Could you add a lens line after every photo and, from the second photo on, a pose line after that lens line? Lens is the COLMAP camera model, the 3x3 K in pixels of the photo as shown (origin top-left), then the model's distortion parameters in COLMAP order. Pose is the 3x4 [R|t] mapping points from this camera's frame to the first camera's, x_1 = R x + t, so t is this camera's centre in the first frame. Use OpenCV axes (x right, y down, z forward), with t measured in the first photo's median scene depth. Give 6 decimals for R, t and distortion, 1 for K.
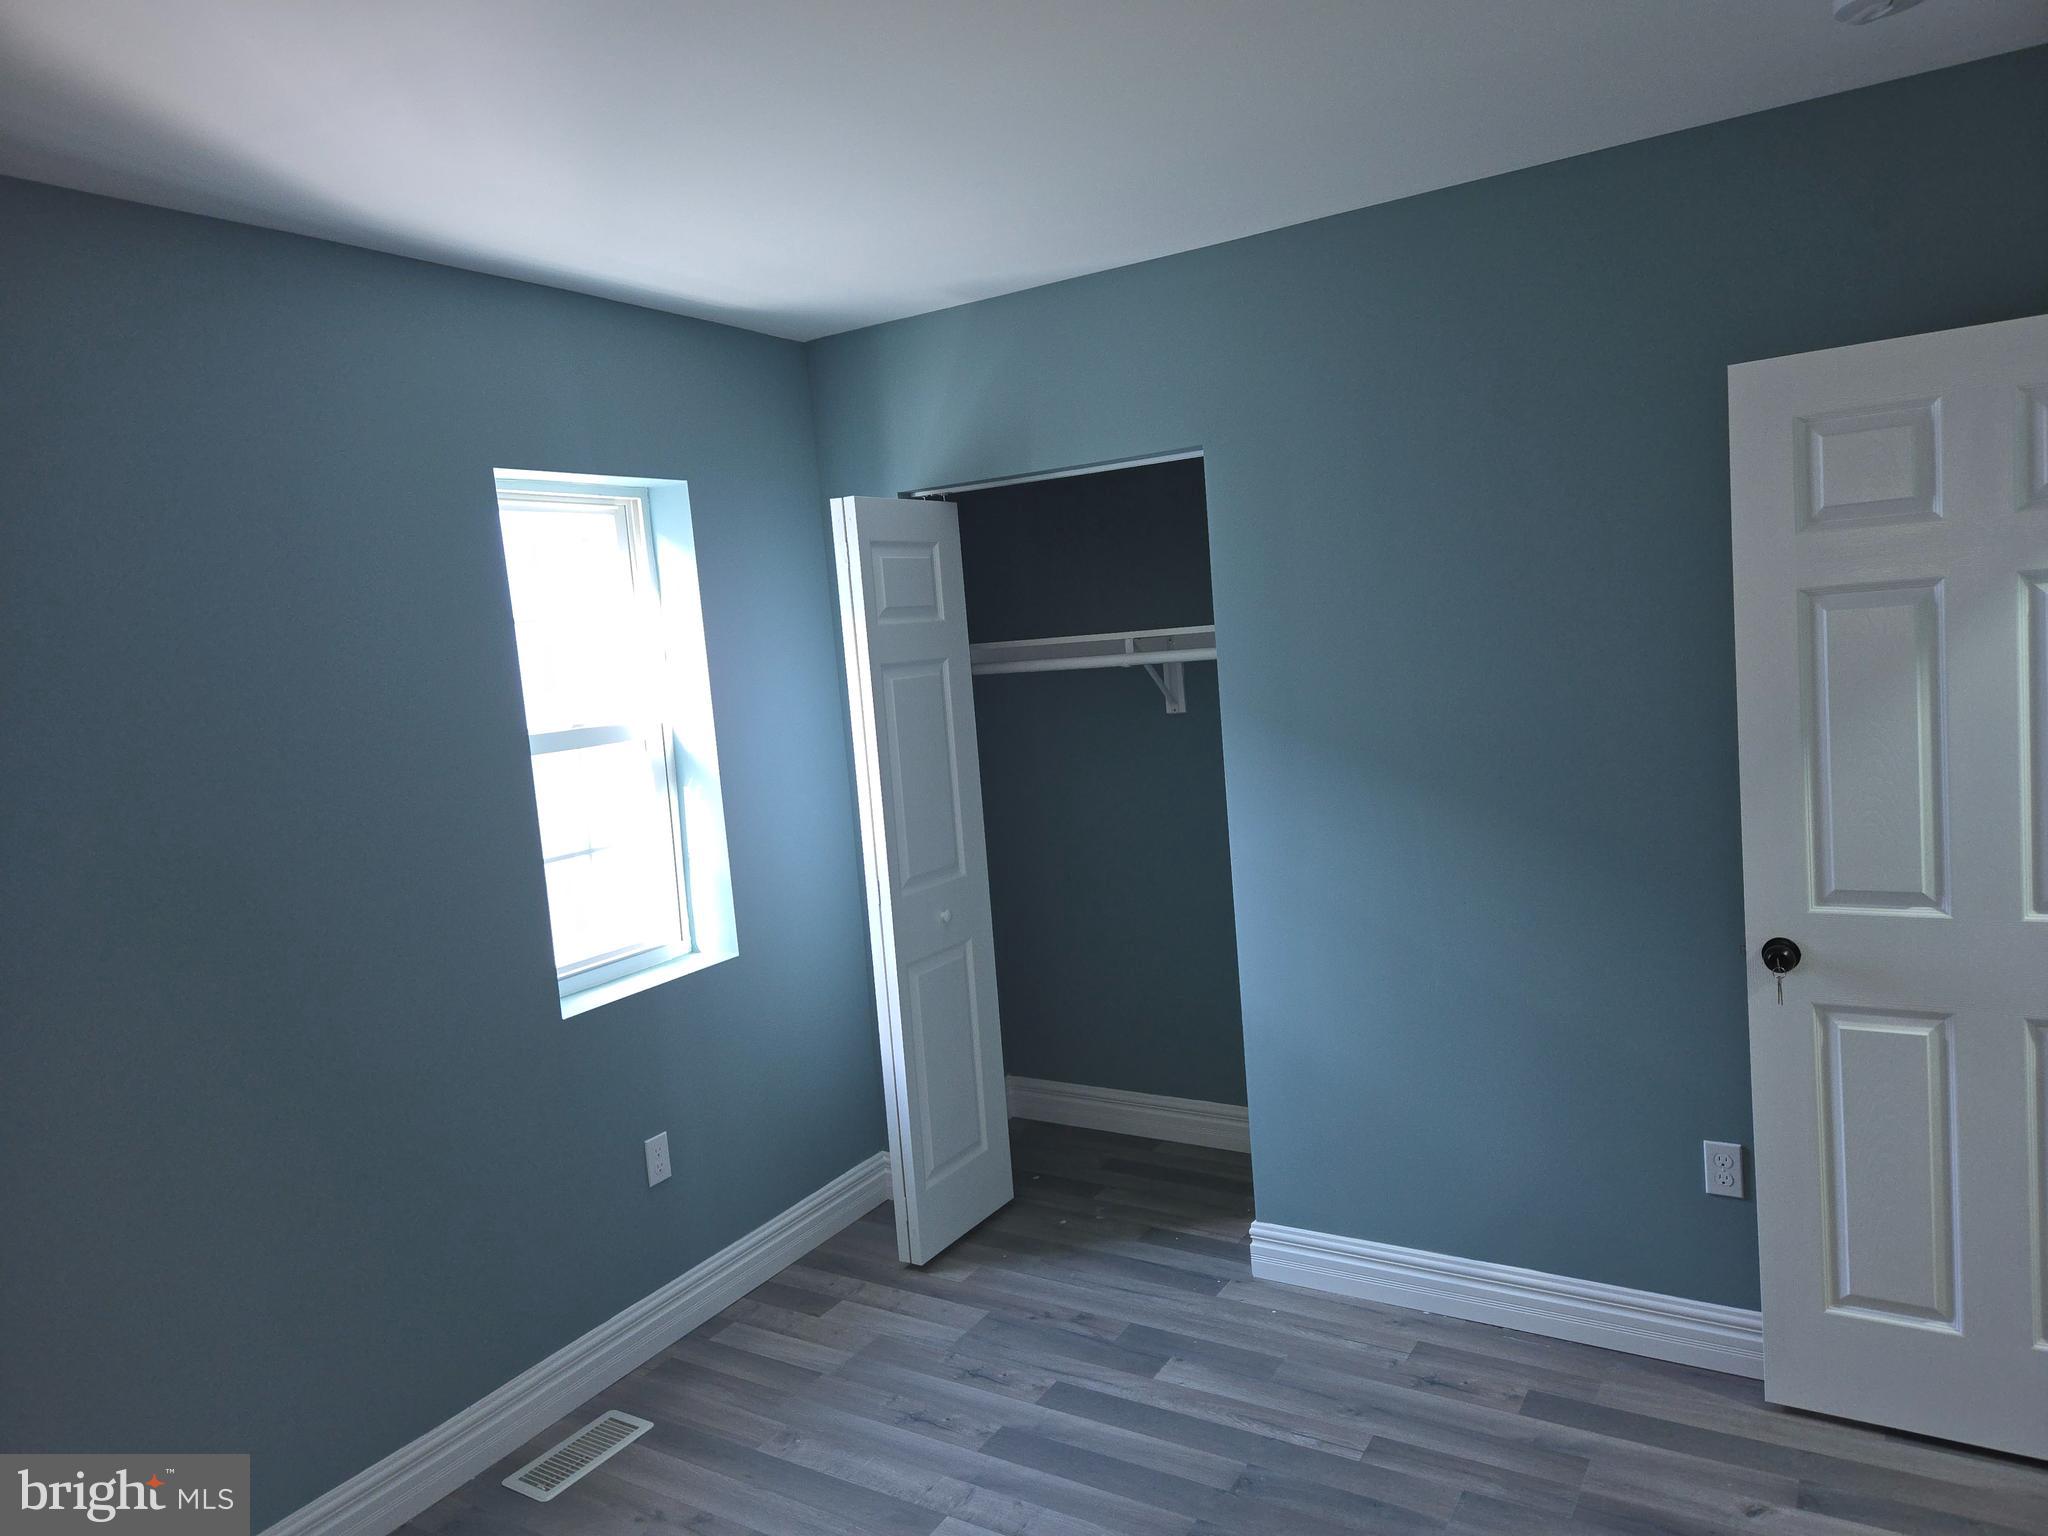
lens RADIAL K [[1364.6, 0, 1005.2], [0, 1364.6, 758.0], [0, 0, 1]] dist [0.036490, -0.030581]
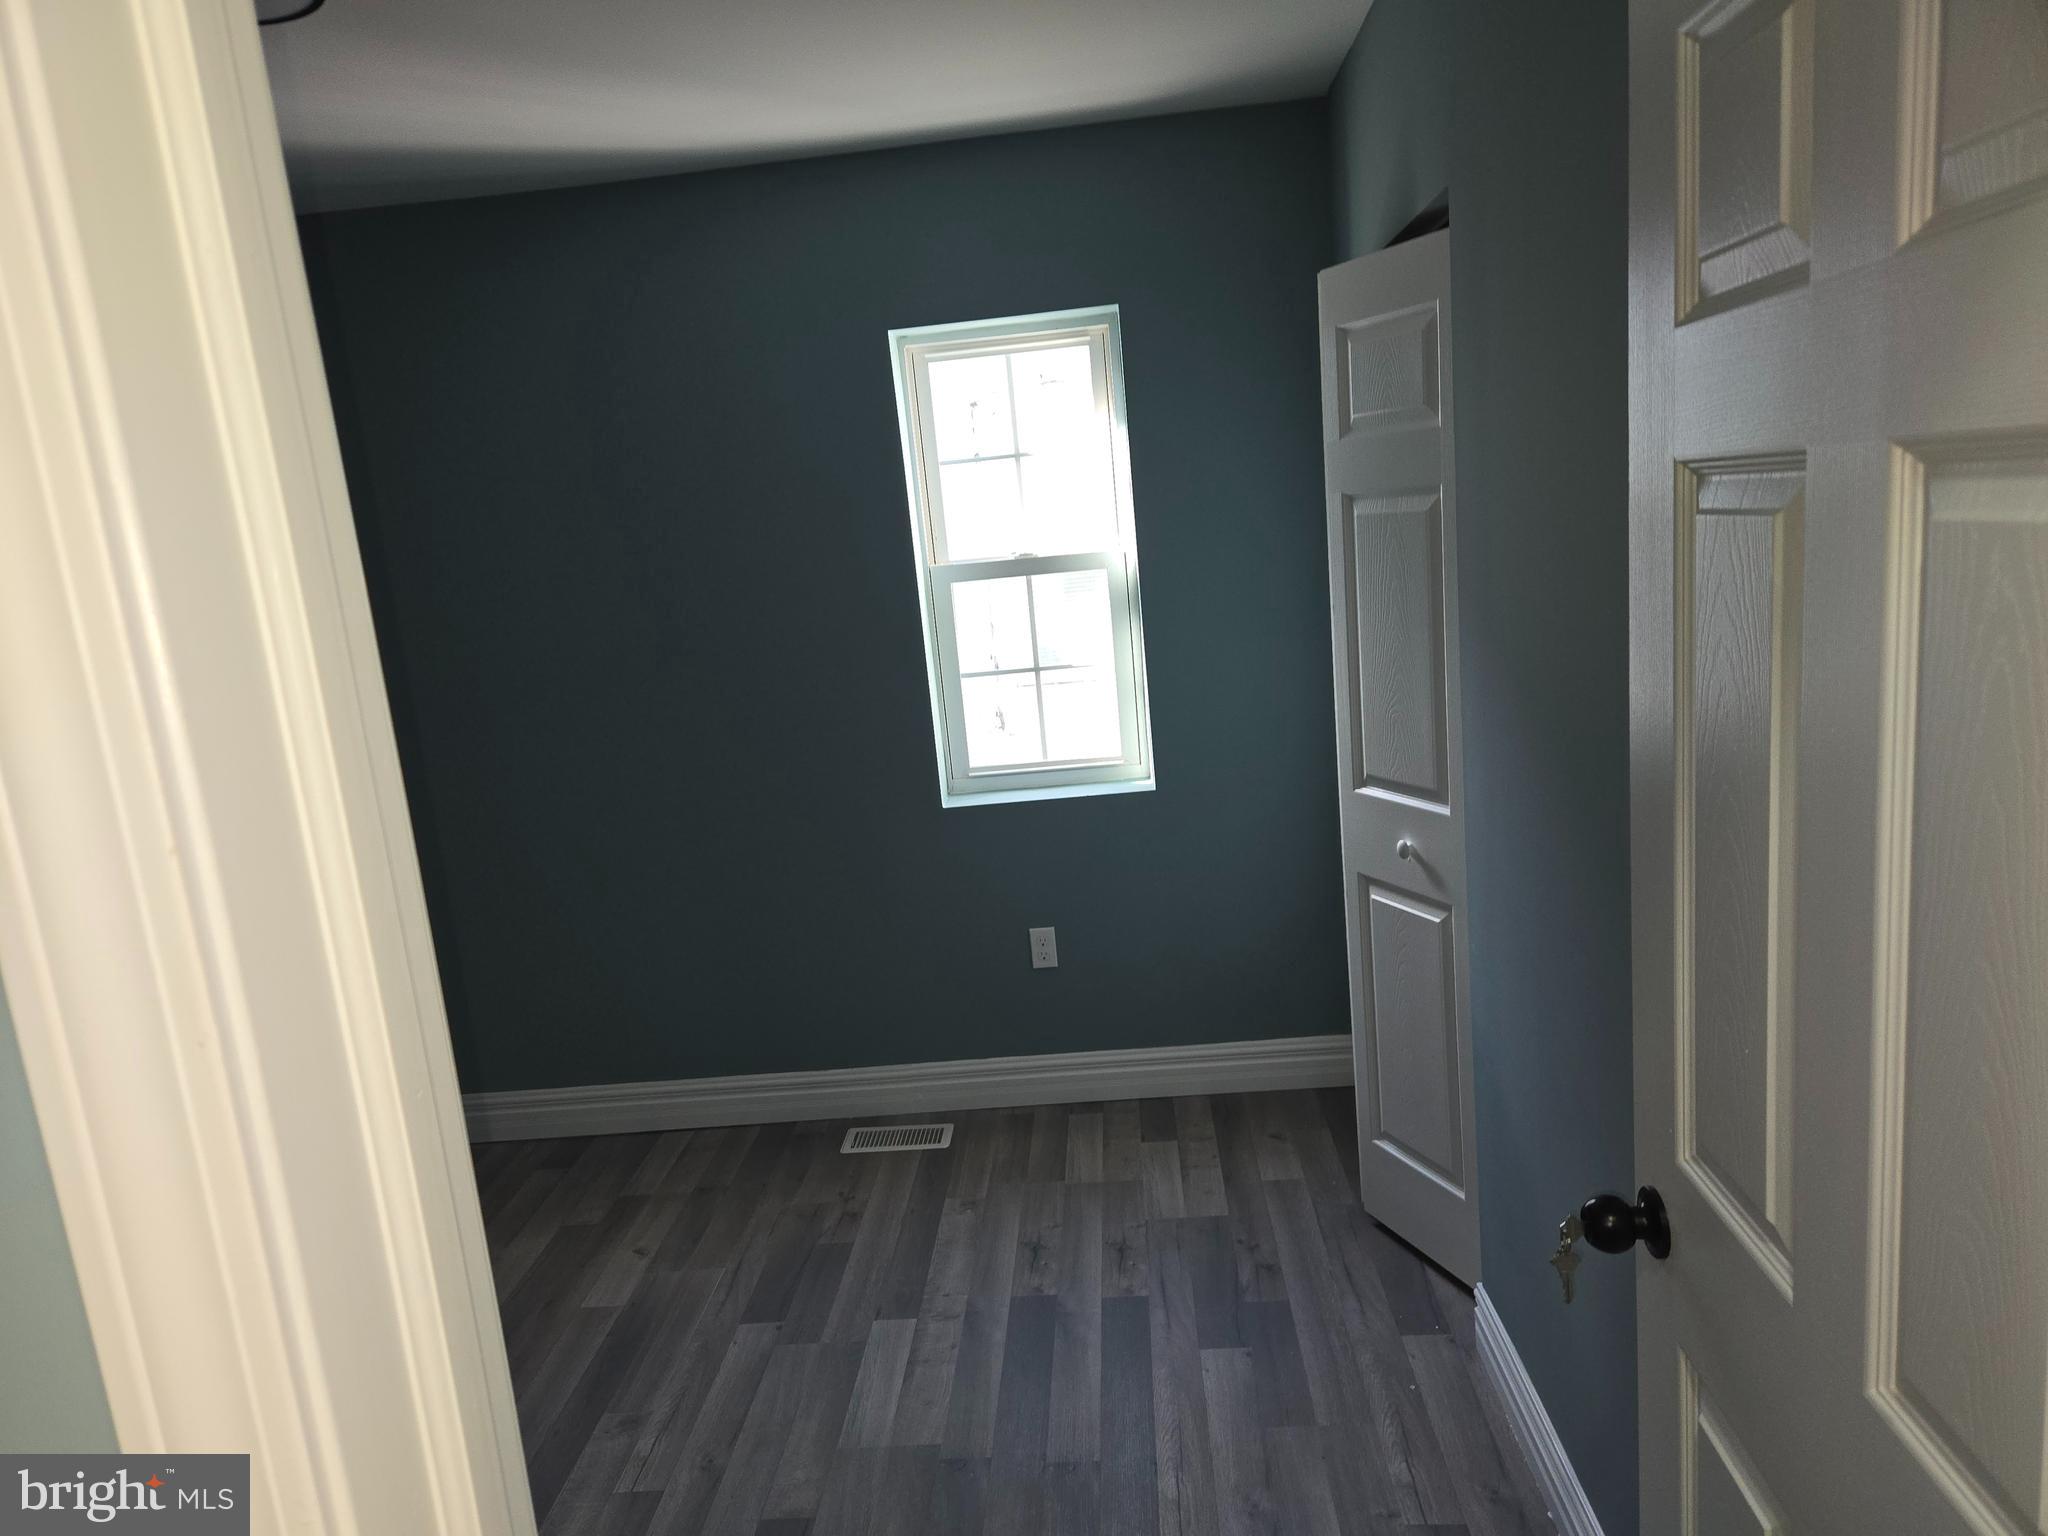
lens RADIAL K [[1364.6, 0, 1027.9], [0, 1364.6, 784.7], [0, 0, 1]] dist [0.036490, -0.030581]
pose [[0.469933, 0.210943, -0.857127, 0.690834], [-0.020565, 0.973379, 0.228278, -0.097221], [0.882463, -0.089649, 0.461761, 0.491380]]
